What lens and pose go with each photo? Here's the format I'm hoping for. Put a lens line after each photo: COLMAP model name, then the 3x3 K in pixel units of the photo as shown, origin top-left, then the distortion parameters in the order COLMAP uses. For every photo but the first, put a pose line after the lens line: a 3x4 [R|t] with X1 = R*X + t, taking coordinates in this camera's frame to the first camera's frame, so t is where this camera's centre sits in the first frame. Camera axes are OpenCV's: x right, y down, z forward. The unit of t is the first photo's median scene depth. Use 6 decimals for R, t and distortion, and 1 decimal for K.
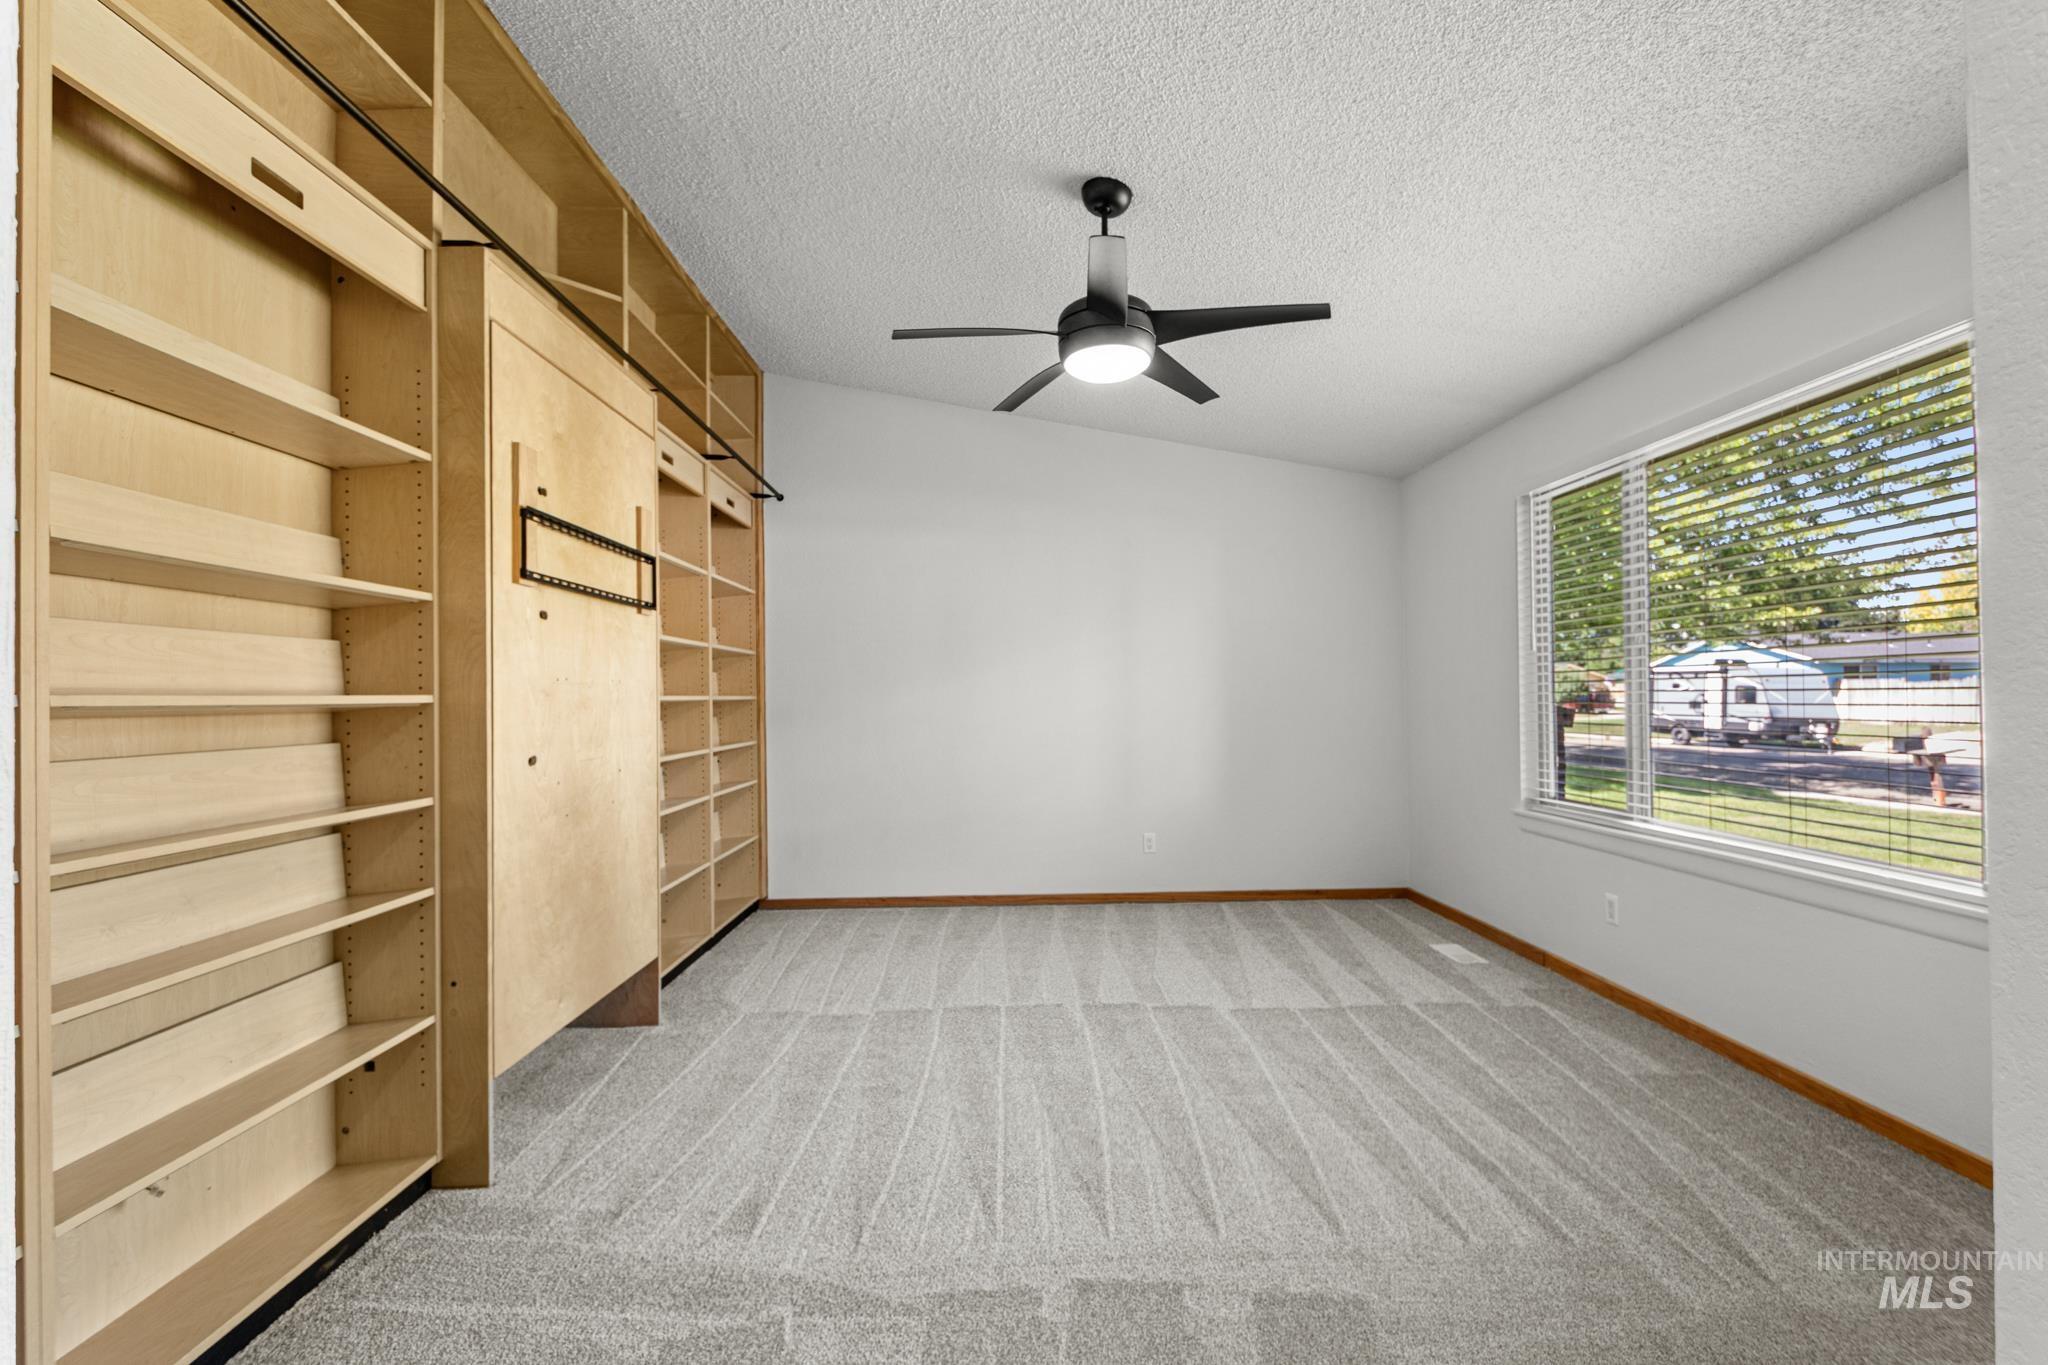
lens RADIAL K [[806.3, 0, 1079.5], [0, 806.3, 687.4], [0, 0, 1]] dist [-0.005439, -0.004428]
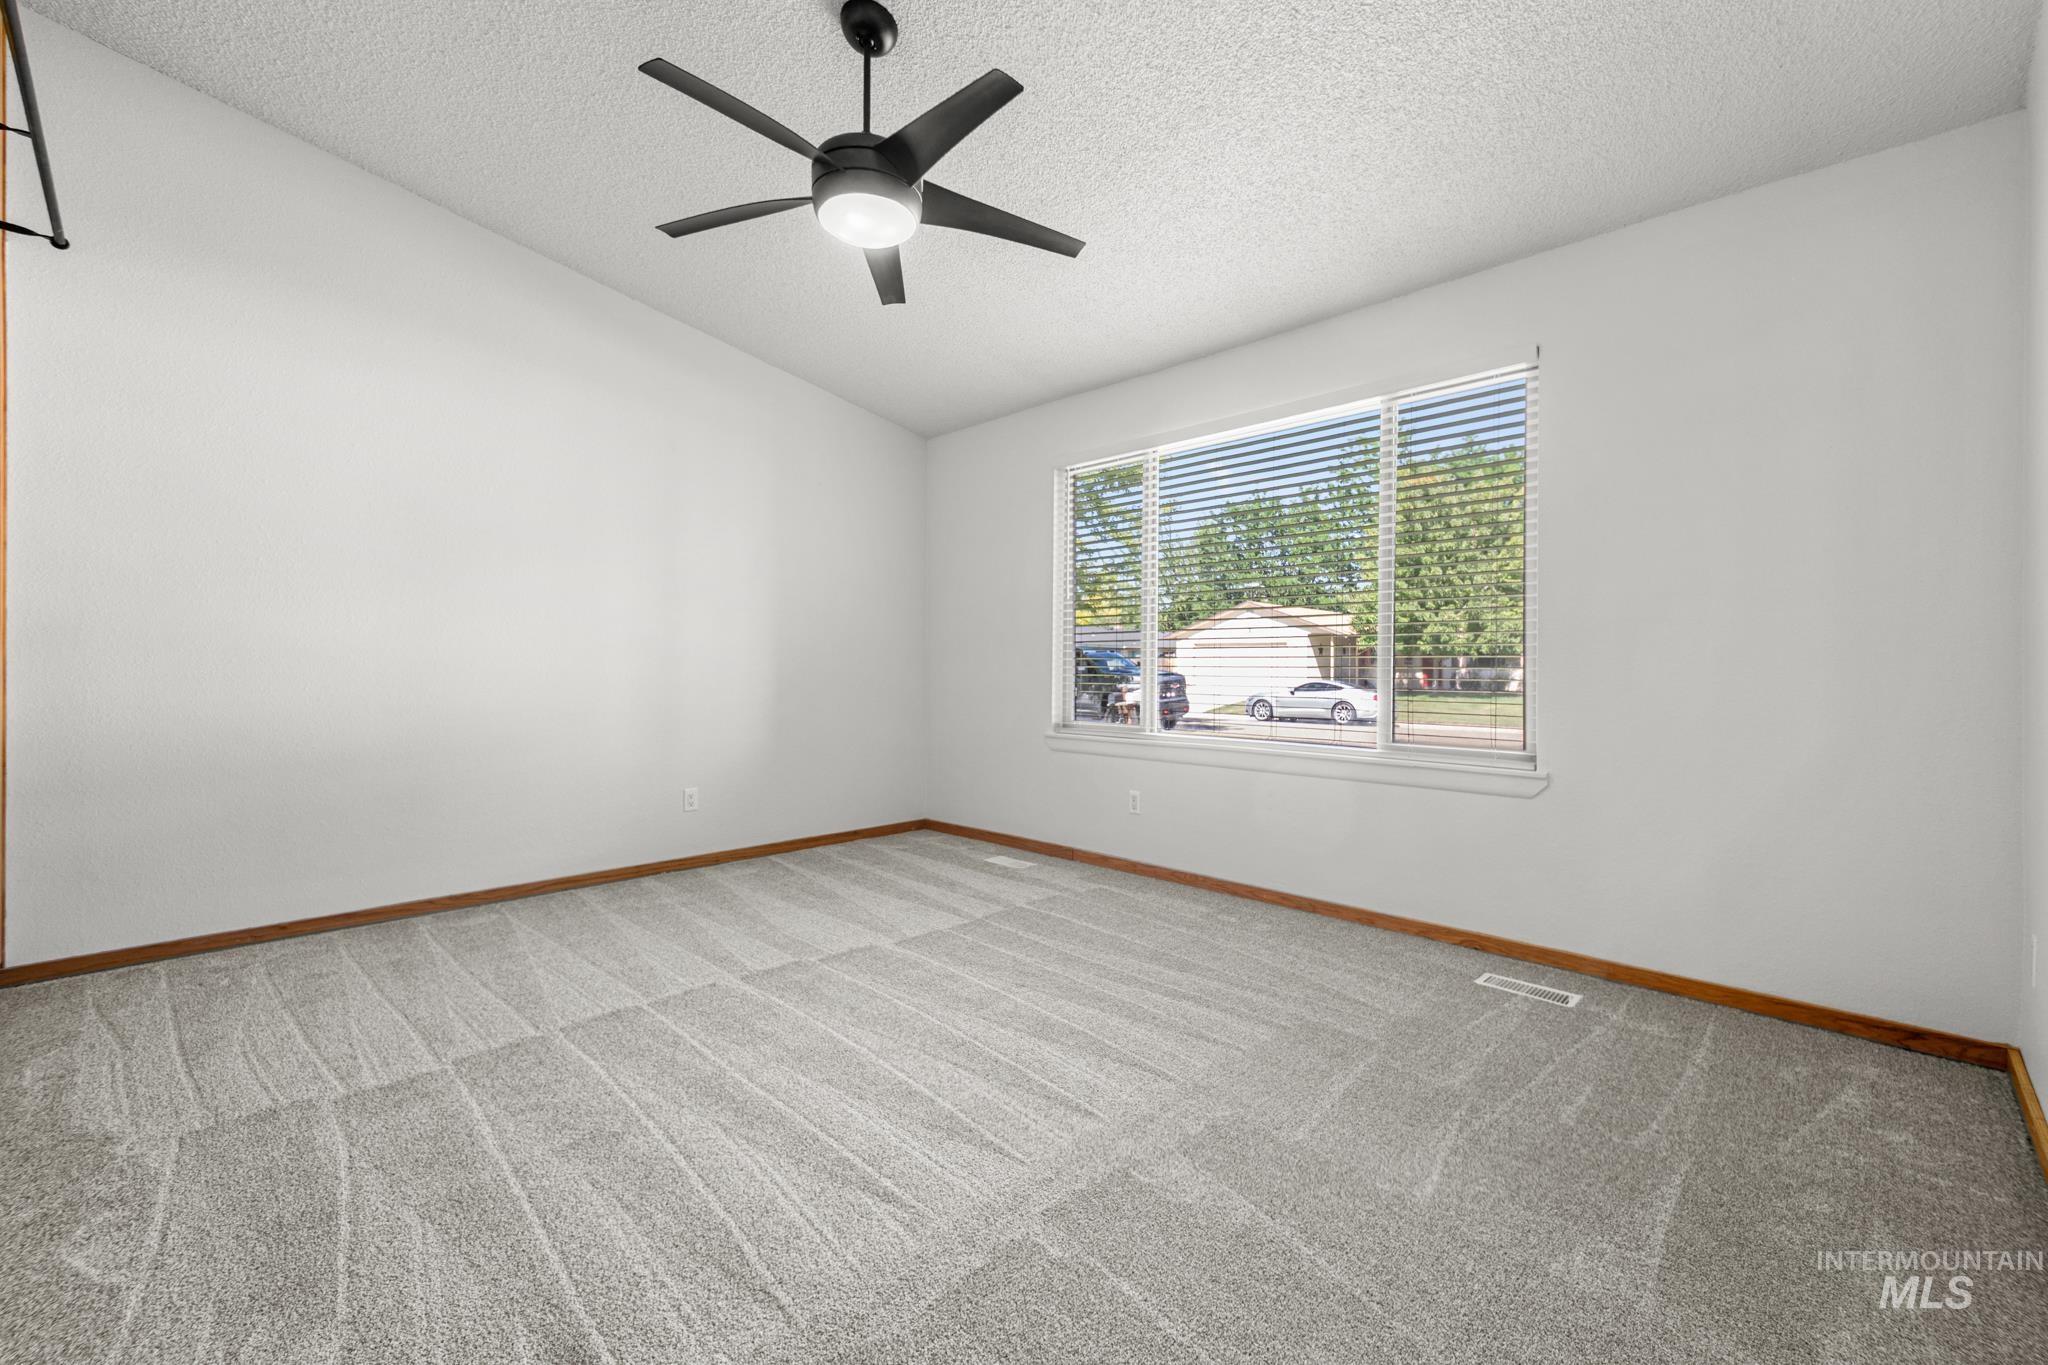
lens RADIAL K [[806.3, 0, 1006.7], [0, 806.3, 666.1], [0, 0, 1]] dist [-0.005439, -0.004428]
pose [[0.747505, 0.008821, 0.664198, -0.352734], [-0.012154, 0.999926, 0.000398, 0.067092], [-0.664145, -0.008370, 0.747557, 0.195017]]
